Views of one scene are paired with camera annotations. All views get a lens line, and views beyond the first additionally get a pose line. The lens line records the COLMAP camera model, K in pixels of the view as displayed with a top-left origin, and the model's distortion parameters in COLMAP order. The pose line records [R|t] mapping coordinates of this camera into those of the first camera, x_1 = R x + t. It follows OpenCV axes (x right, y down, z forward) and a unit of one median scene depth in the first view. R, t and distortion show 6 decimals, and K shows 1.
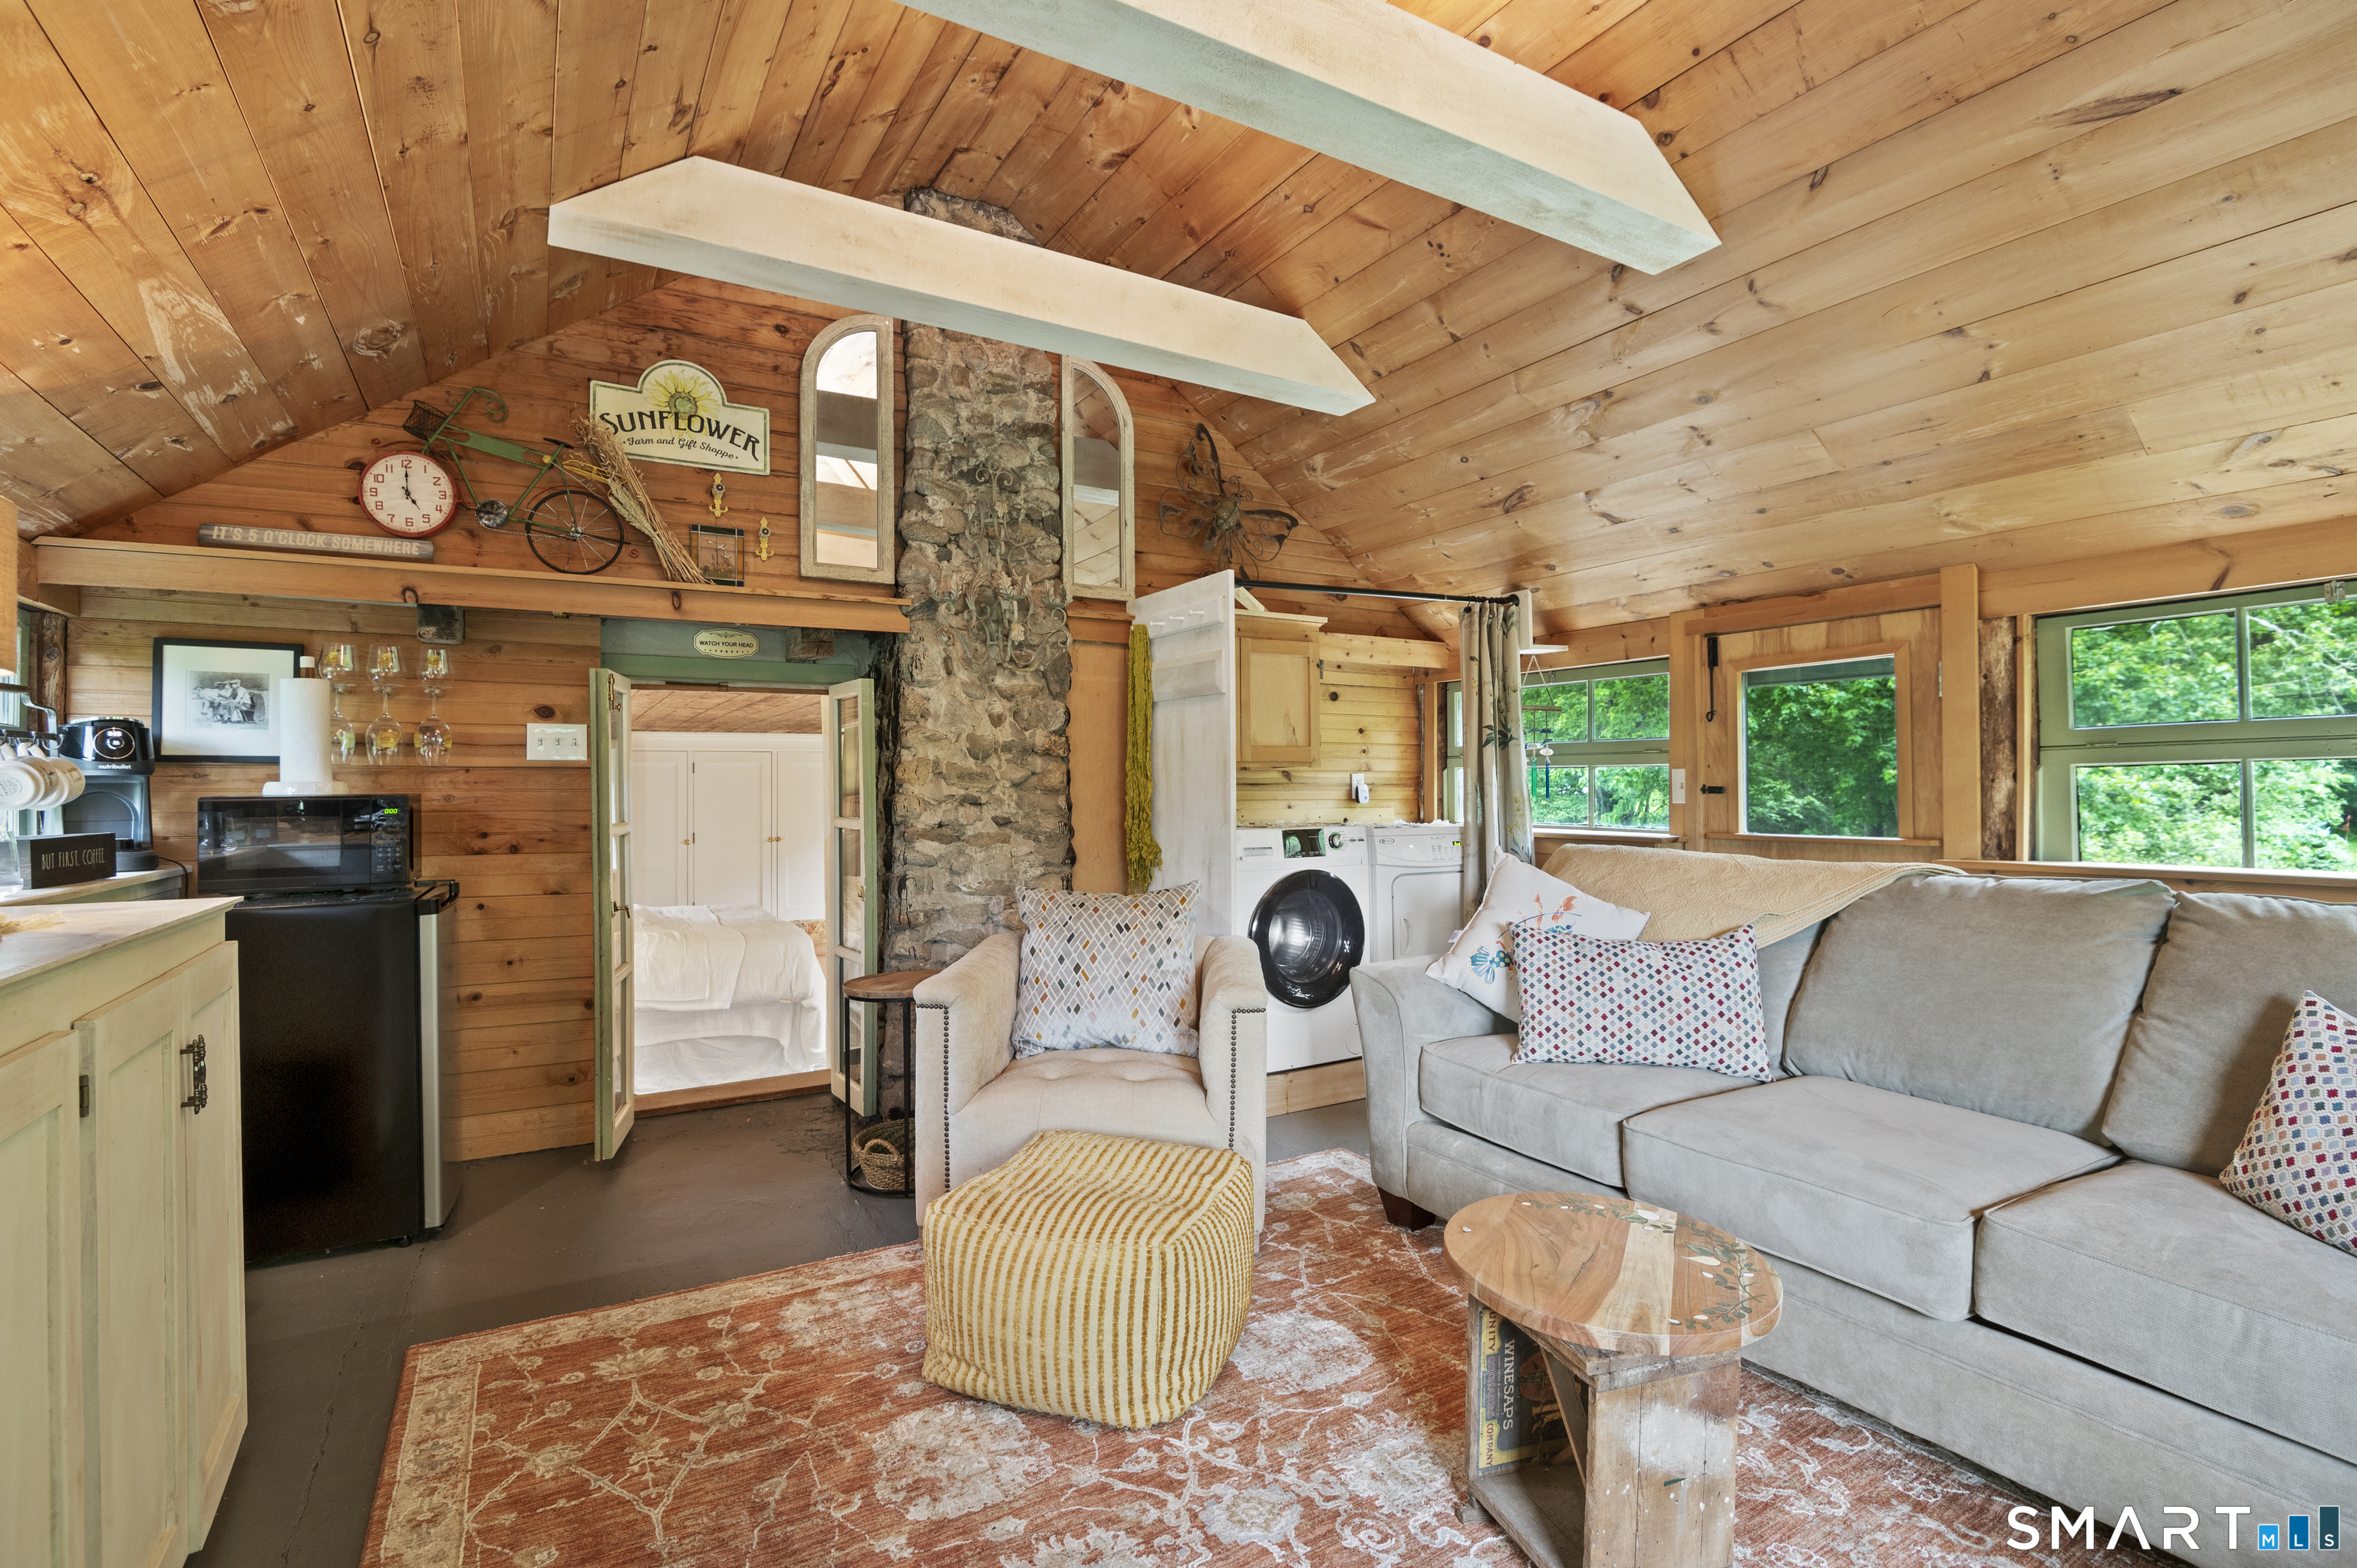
lens RADIAL K [[1087.3, 0, 1188.3], [0, 1087.3, 779.8], [0, 0, 1]] dist [0.016764, -0.012745]
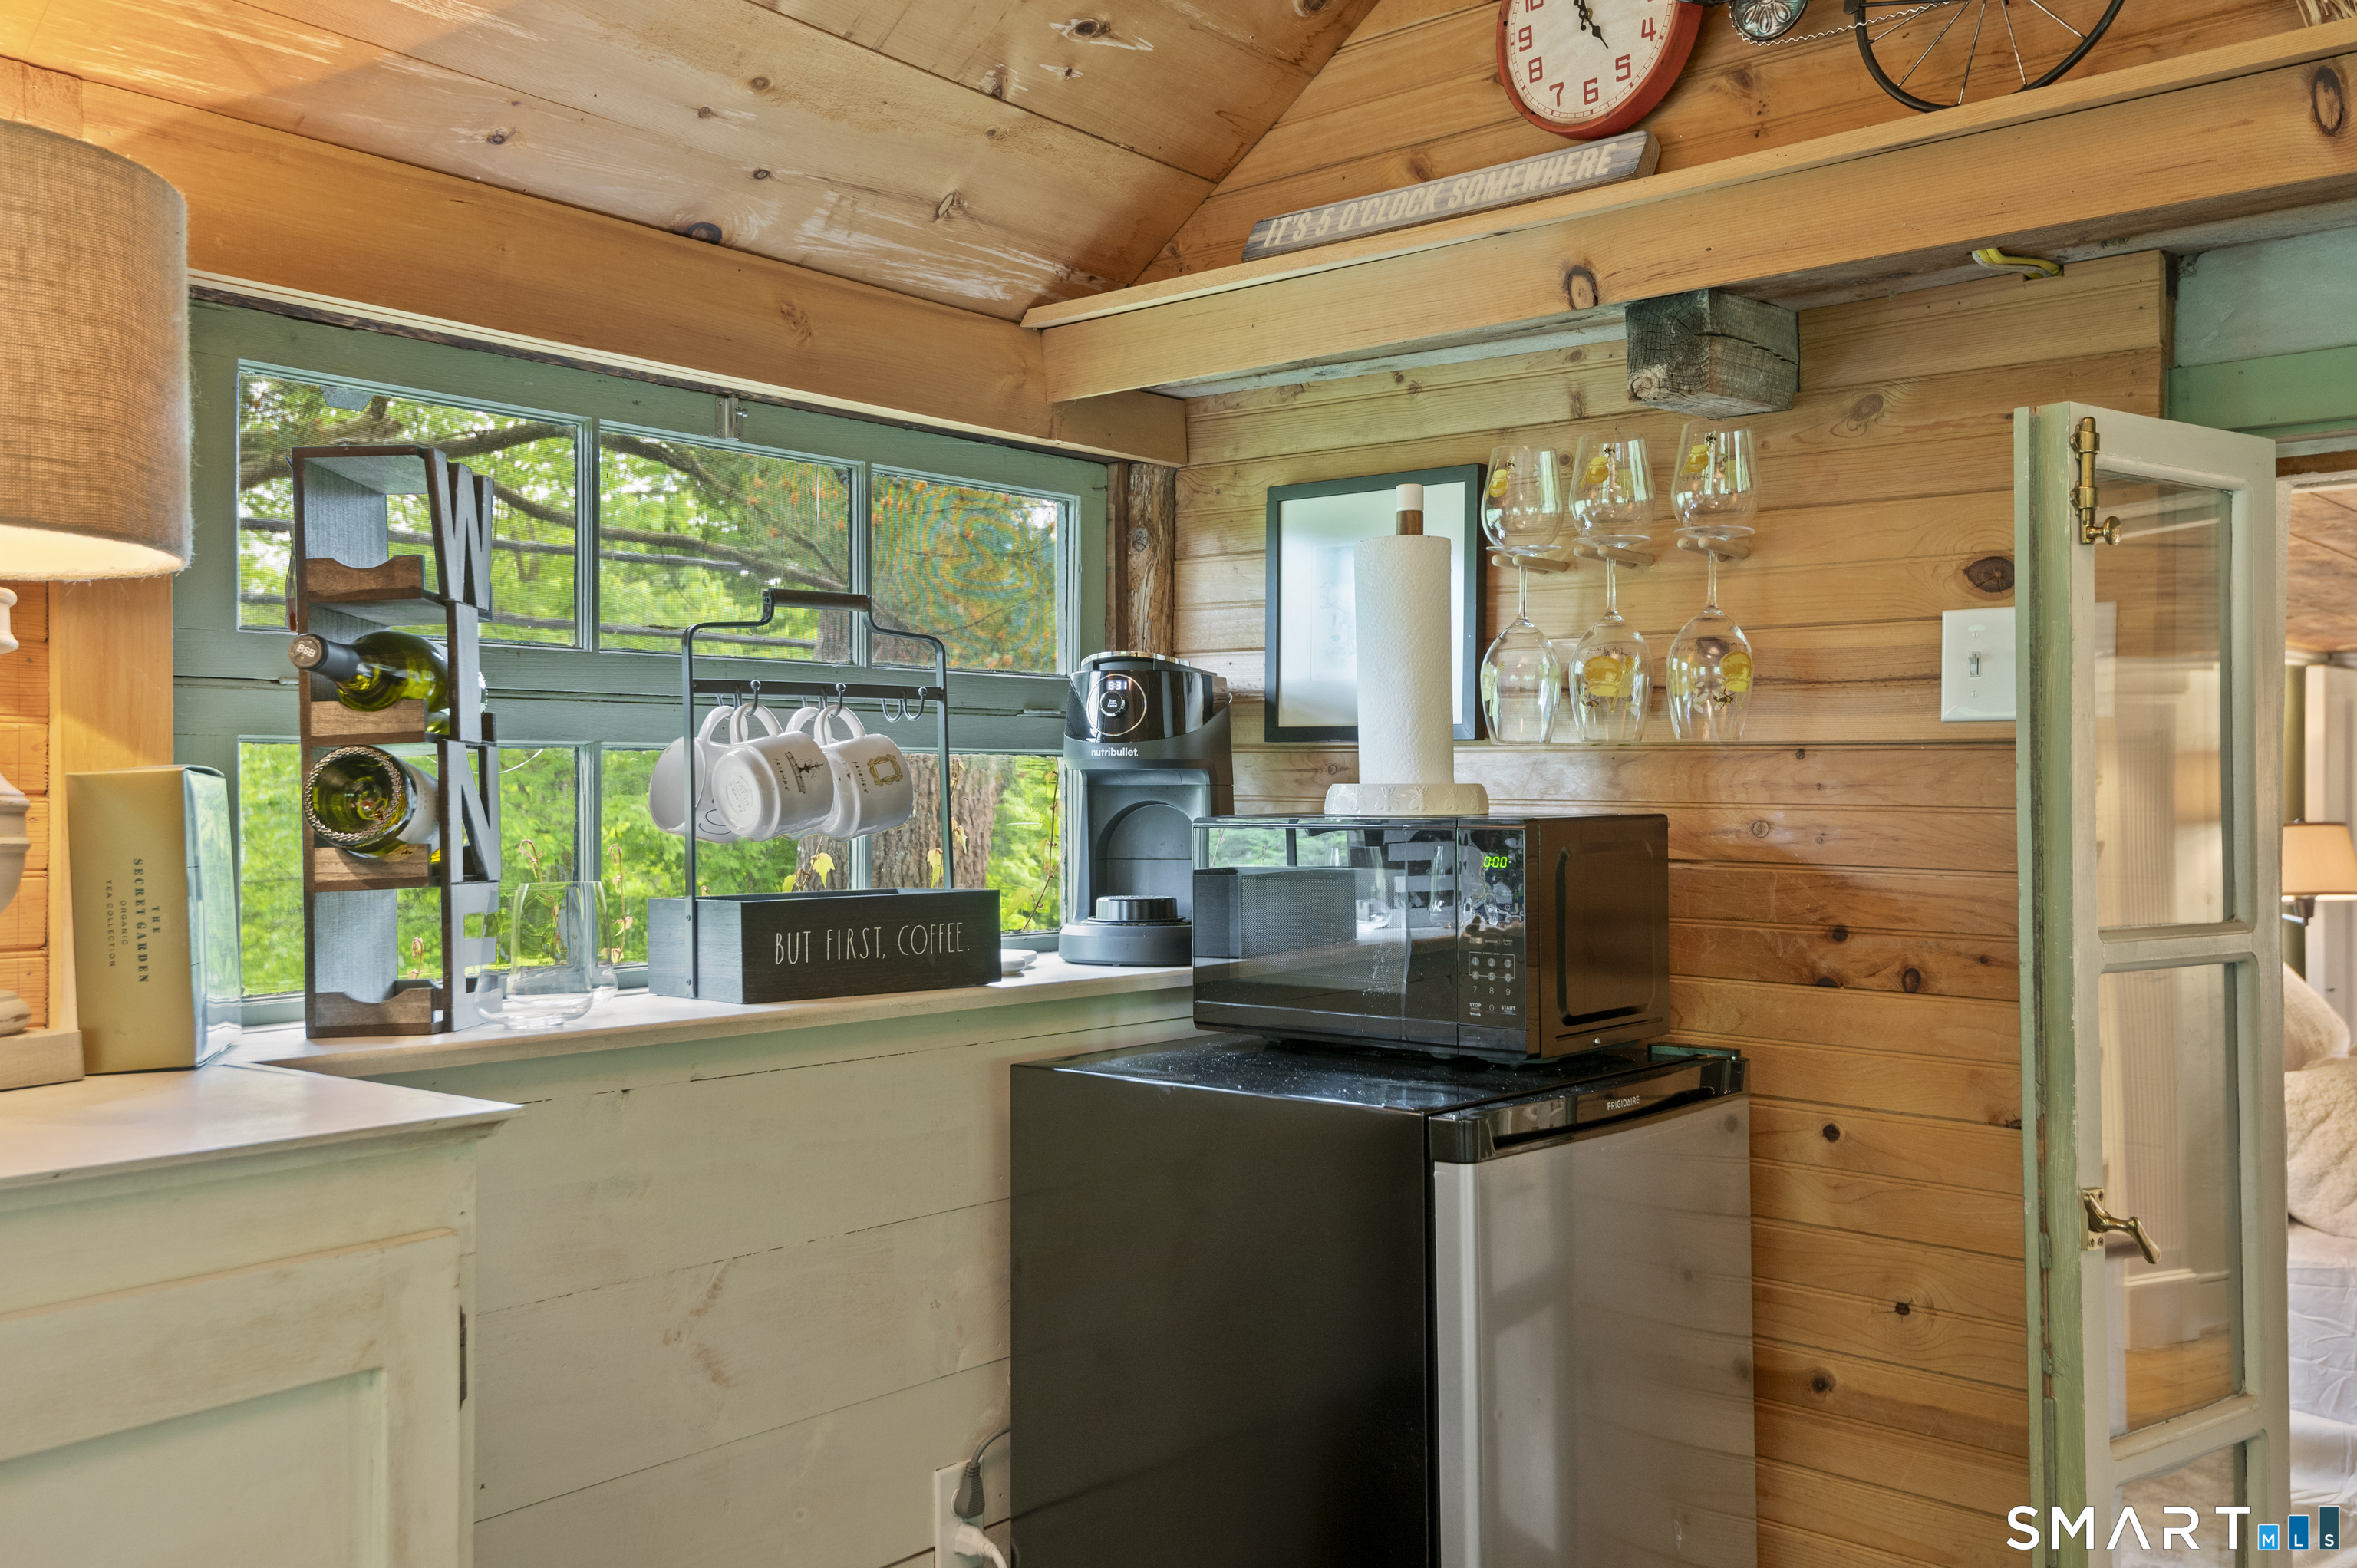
lens RADIAL K [[2009.2, 0, 1164.4], [0, 2009.2, 784.7], [0, 0, 1]] dist [0.059380, -0.013289]
pose [[0.326872, 0.006368, -0.945047, -0.080908], [0.001741, 0.999972, 0.007340, -0.002702], [0.945067, -0.004045, 0.326852, 0.503847]]
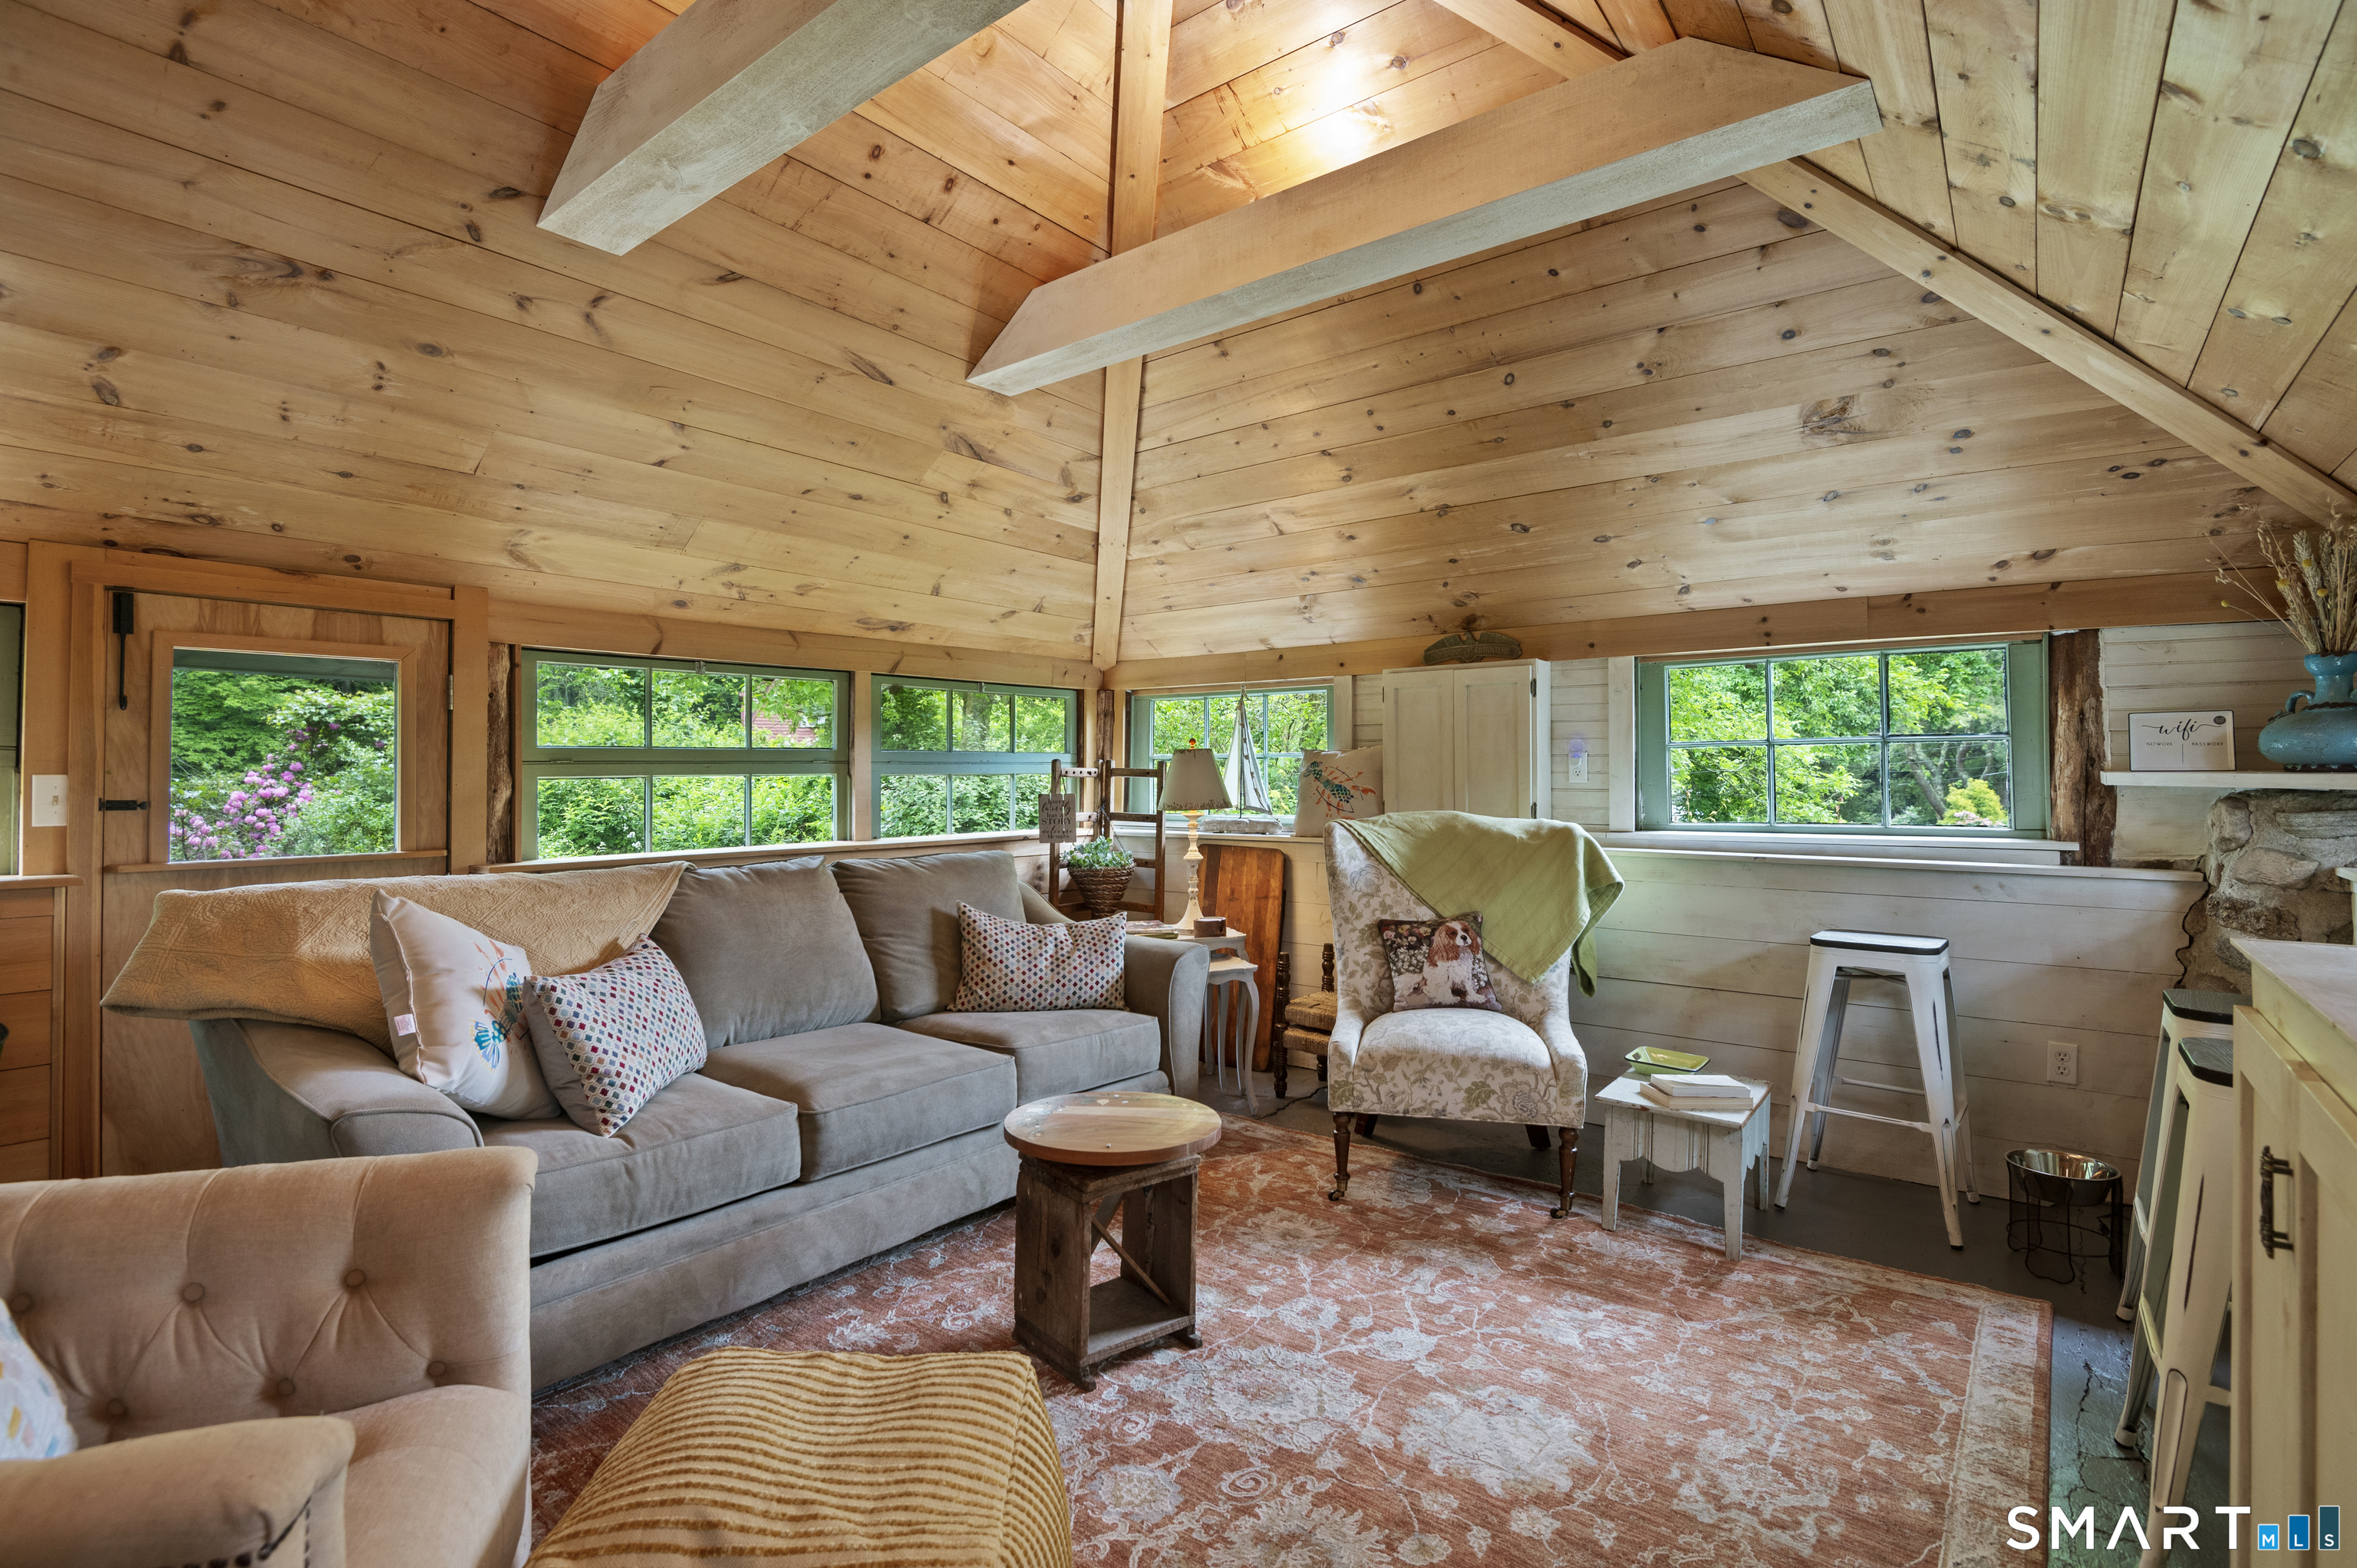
lens RADIAL K [[1087.3, 0, 1185.7], [0, 1087.3, 770.5], [0, 0, 1]] dist [0.016764, -0.012745]
pose [[-0.338339, 0.012634, 0.940939, -0.436413], [-0.002888, 0.999891, -0.014464, -0.005390], [-0.941020, -0.007611, -0.338266, 0.597542]]
